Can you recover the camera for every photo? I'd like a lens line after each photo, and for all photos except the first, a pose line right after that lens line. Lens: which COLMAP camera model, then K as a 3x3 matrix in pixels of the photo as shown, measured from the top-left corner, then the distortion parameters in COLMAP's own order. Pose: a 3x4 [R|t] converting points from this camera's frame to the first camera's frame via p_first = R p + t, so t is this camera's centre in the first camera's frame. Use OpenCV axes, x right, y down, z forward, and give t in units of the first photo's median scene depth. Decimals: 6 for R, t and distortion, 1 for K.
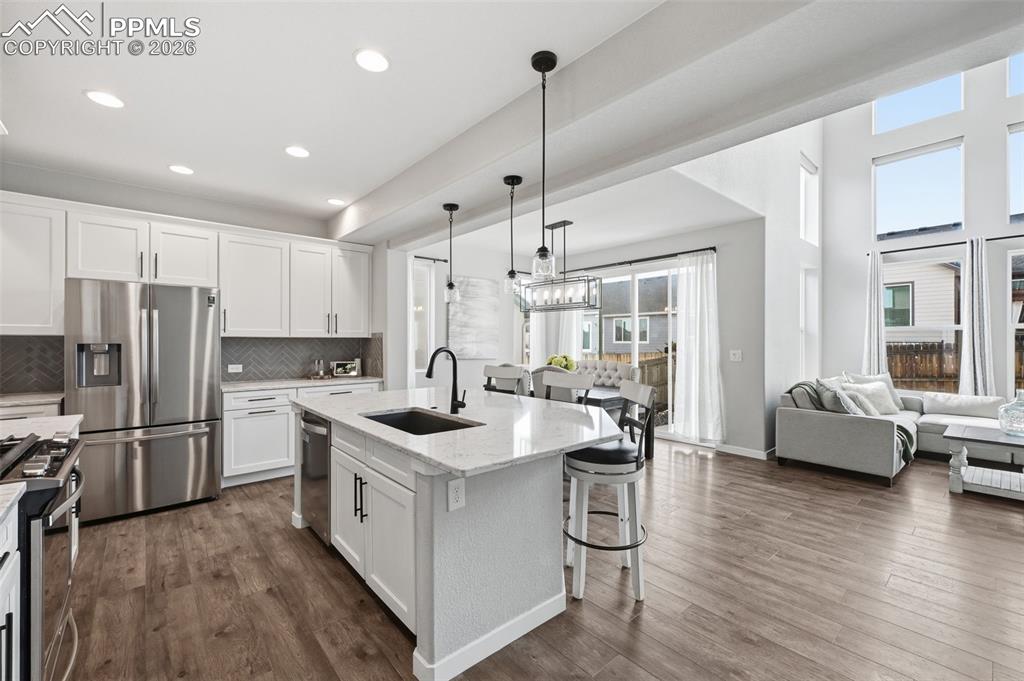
lens RADIAL K [[424.6, 0, 508.9], [0, 424.6, 341.8], [0, 0, 1]] dist [-0.000106, -0.000131]
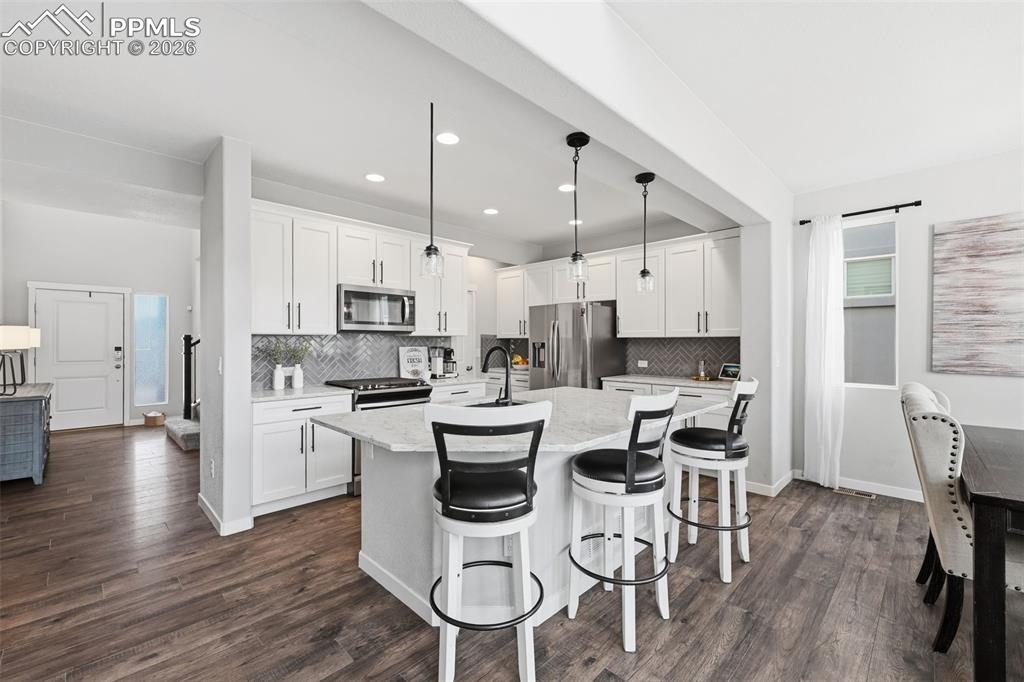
lens RADIAL K [[427.0, 0, 511.3], [0, 427.0, 342.9], [0, 0, 1]] dist [-0.000074, -0.000042]
pose [[0.078367, 0.001728, -0.996923, 0.484175], [-0.001127, 0.999998, 0.001645, 0.001562], [0.996924, 0.000995, 0.078369, 0.490367]]
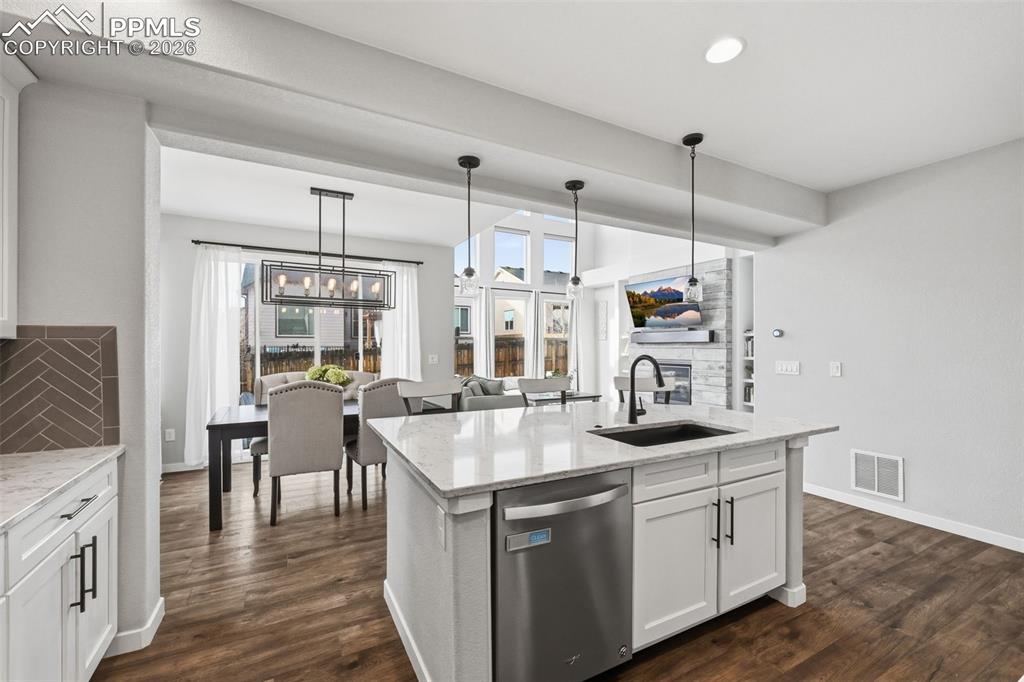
lens RADIAL K [[430.4, 0, 514.2], [0, 430.4, 346.0], [0, 0, 1]] dist [-0.000072, 0.000100]
pose [[0.211950, -0.000010, 0.977281, -0.603909], [0.000357, 1.000000, -0.000067, -0.003651], [-0.977280, 0.000363, 0.211950, 0.559064]]
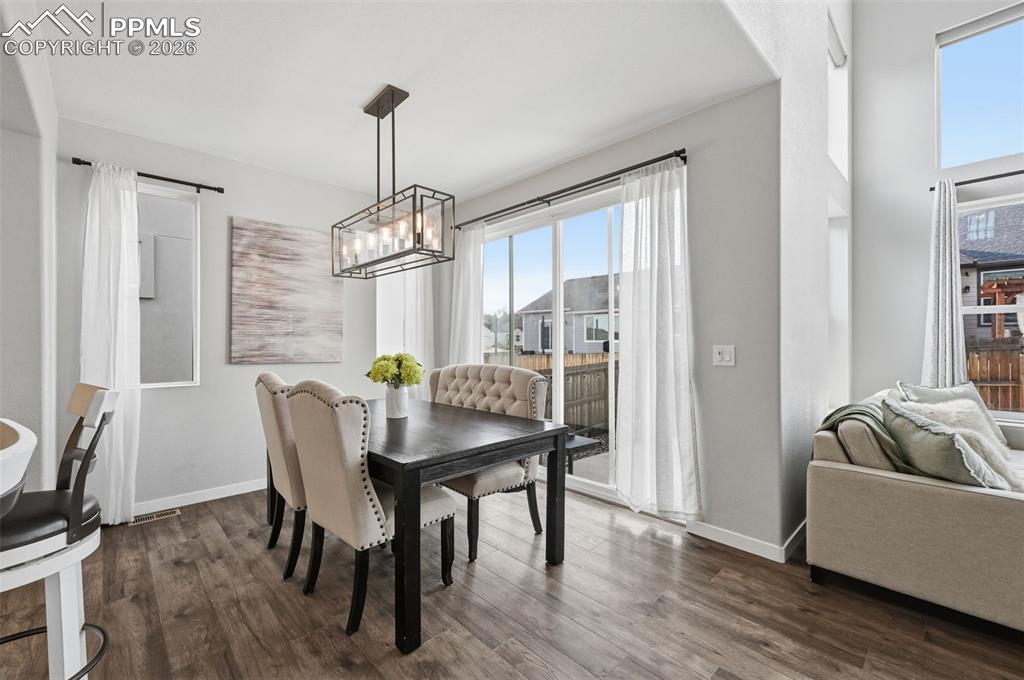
lens RADIAL K [[427.0, 0, 511.3], [0, 427.0, 341.9], [0, 0, 1]] dist [-0.000074, -0.000042]
pose [[0.998830, -0.002938, 0.048279, 0.259737], [0.003025, 0.999994, -0.001729, 0.016970], [-0.048274, 0.001873, 0.998832, 0.510773]]
